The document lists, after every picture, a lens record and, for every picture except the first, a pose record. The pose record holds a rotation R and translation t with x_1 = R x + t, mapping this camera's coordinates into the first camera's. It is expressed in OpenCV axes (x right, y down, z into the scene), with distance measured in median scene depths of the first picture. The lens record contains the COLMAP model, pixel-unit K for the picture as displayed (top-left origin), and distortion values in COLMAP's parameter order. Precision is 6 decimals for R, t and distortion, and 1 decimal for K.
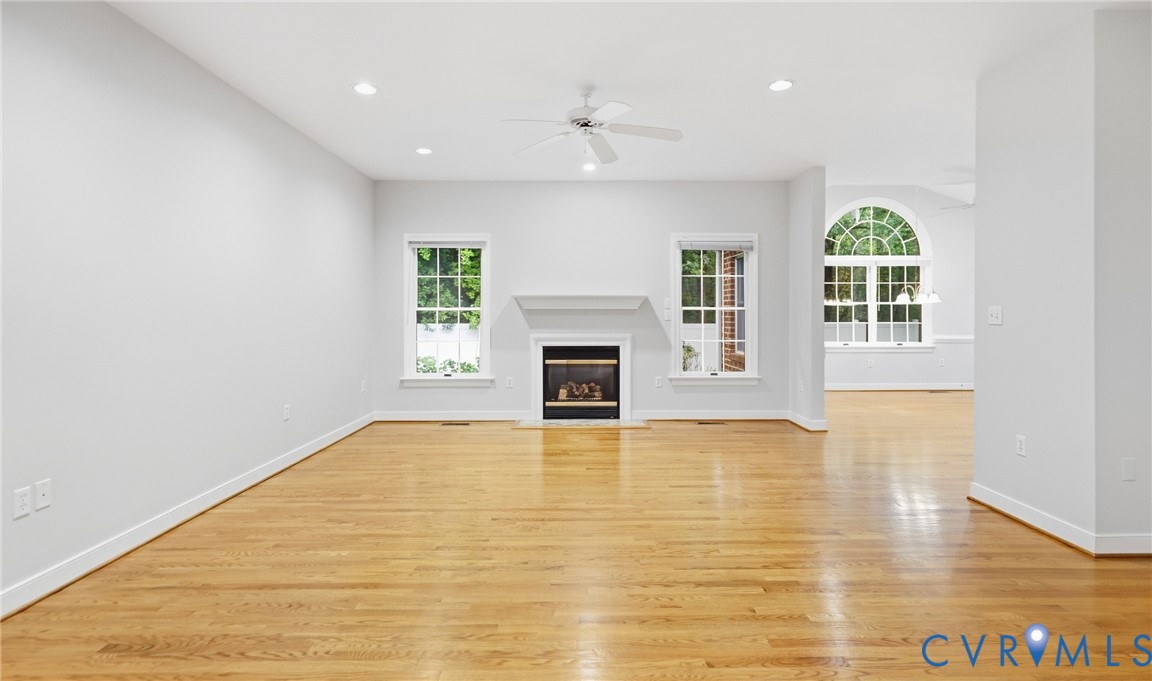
lens RADIAL K [[569.5, 0, 568.6], [0, 569.5, 314.8], [0, 0, 1]] dist [-0.001705, -0.000687]
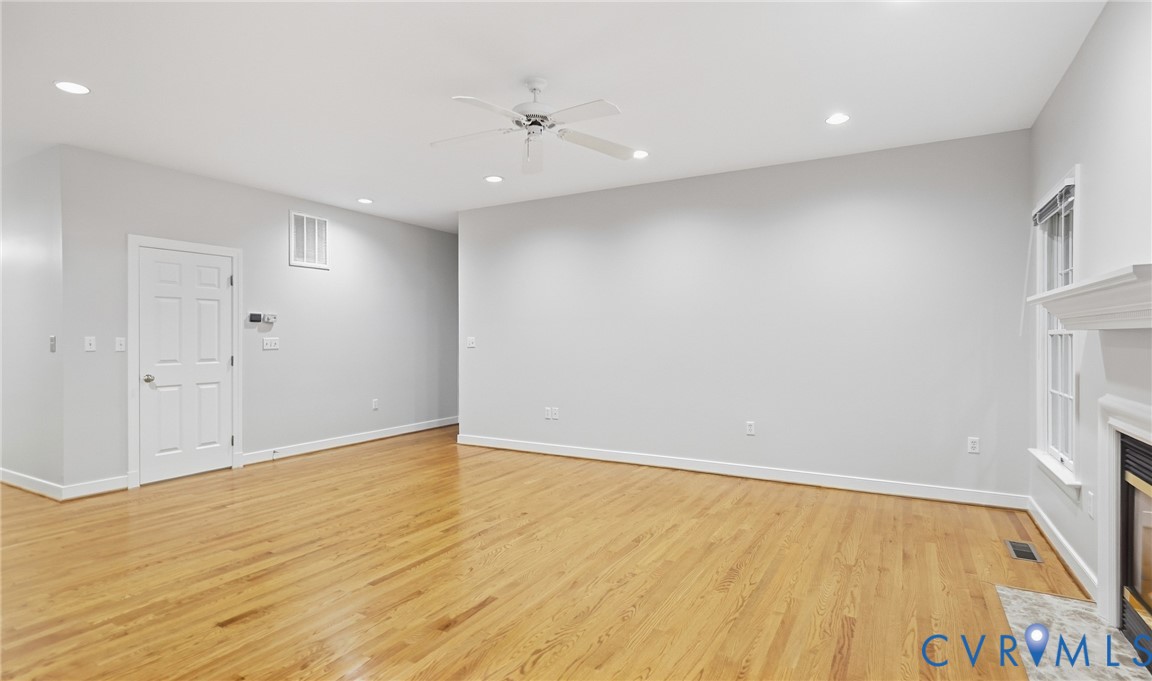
lens RADIAL K [[569.5, 0, 568.6], [0, 569.5, 314.8], [0, 0, 1]] dist [-0.001705, -0.000687]
pose [[-0.498243, -0.030301, -0.866508, 0.952904], [-0.004897, 0.999472, -0.032135, -0.014136], [0.867023, -0.011768, -0.498128, 1.862252]]
